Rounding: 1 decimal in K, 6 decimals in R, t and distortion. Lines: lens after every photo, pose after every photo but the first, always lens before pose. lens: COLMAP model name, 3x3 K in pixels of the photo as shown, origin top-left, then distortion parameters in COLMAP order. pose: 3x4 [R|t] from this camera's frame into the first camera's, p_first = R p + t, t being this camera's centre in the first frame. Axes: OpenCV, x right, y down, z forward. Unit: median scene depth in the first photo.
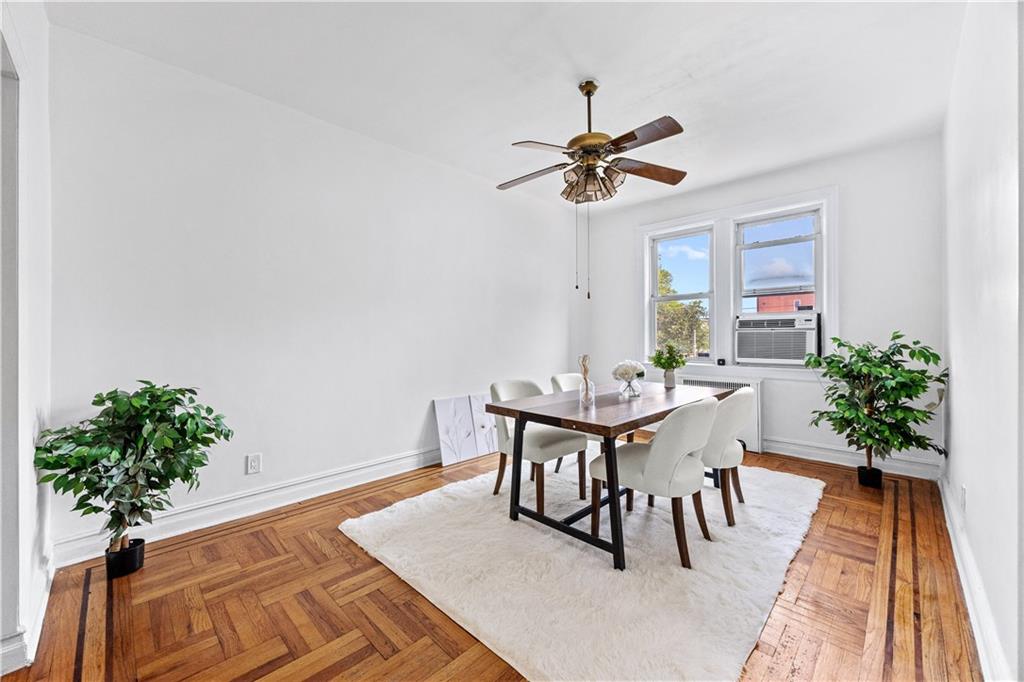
lens RADIAL K [[398.2, 0, 509.4], [0, 398.2, 339.0], [0, 0, 1]] dist [0.002891, 0.000826]
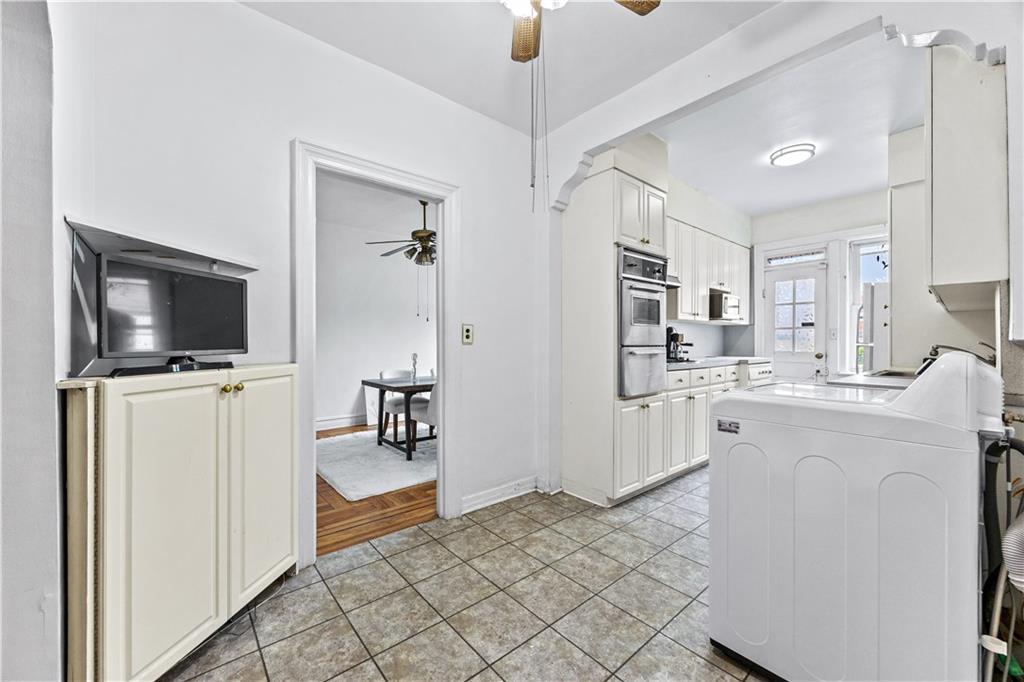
lens RADIAL K [[398.2, 0, 505.7], [0, 398.2, 339.7], [0, 0, 1]] dist [0.002891, 0.000826]
pose [[0.996384, -0.000499, -0.084964, 0.732794], [0.000195, 0.999994, -0.003580, -0.017280], [0.084965, 0.003551, 0.996378, -0.748712]]
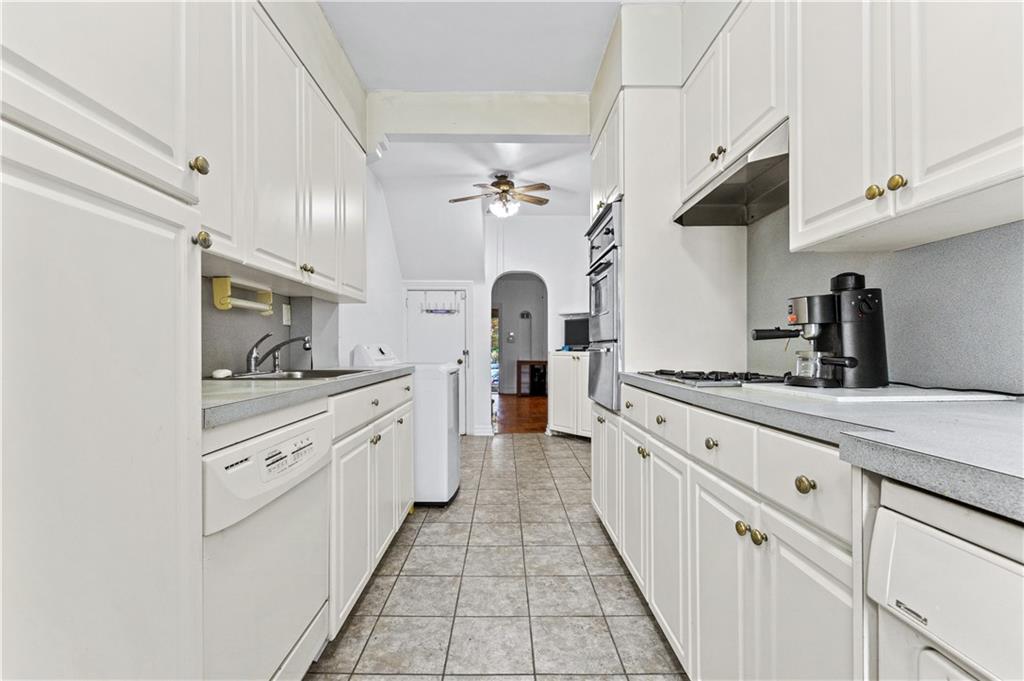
lens RADIAL K [[398.2, 0, 505.6], [0, 398.2, 346.2], [0, 0, 1]] dist [0.002891, 0.000826]
pose [[-0.696568, -0.001595, -0.717489, 1.875037], [-0.000213, 0.999998, -0.002016, 0.007479], [0.717491, -0.001251, -0.696567, 0.978178]]
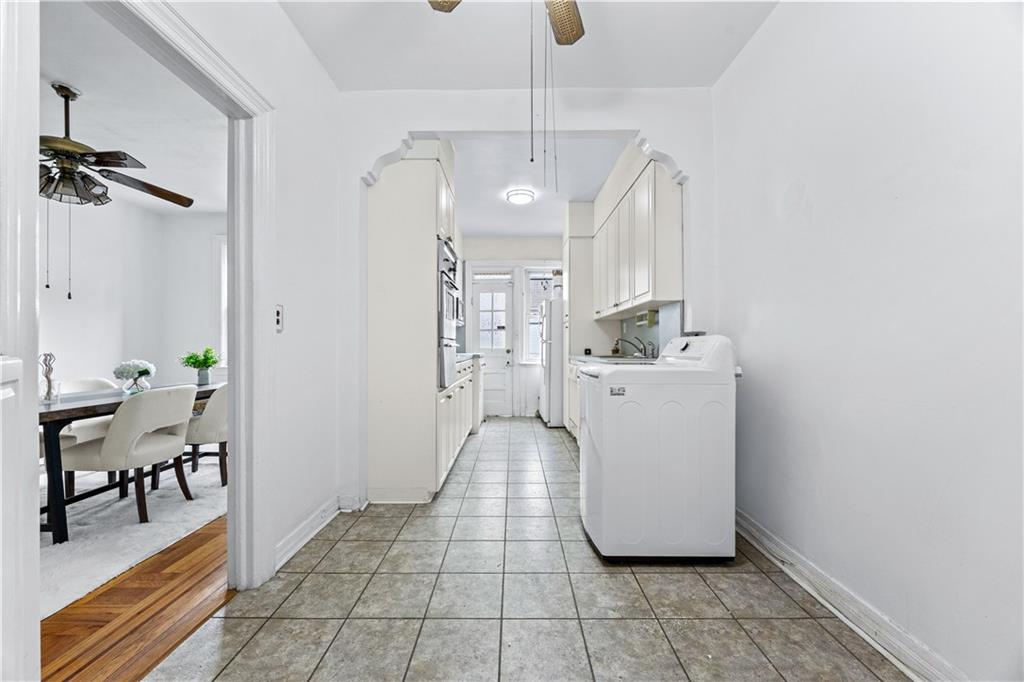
lens RADIAL K [[398.2, 0, 507.6], [0, 398.2, 344.0], [0, 0, 1]] dist [0.002891, 0.000826]
pose [[0.709199, 0.003575, 0.704999, 0.291449], [0.000417, 0.999985, -0.005490, 0.019866], [-0.705008, 0.004187, 0.709187, -0.537038]]
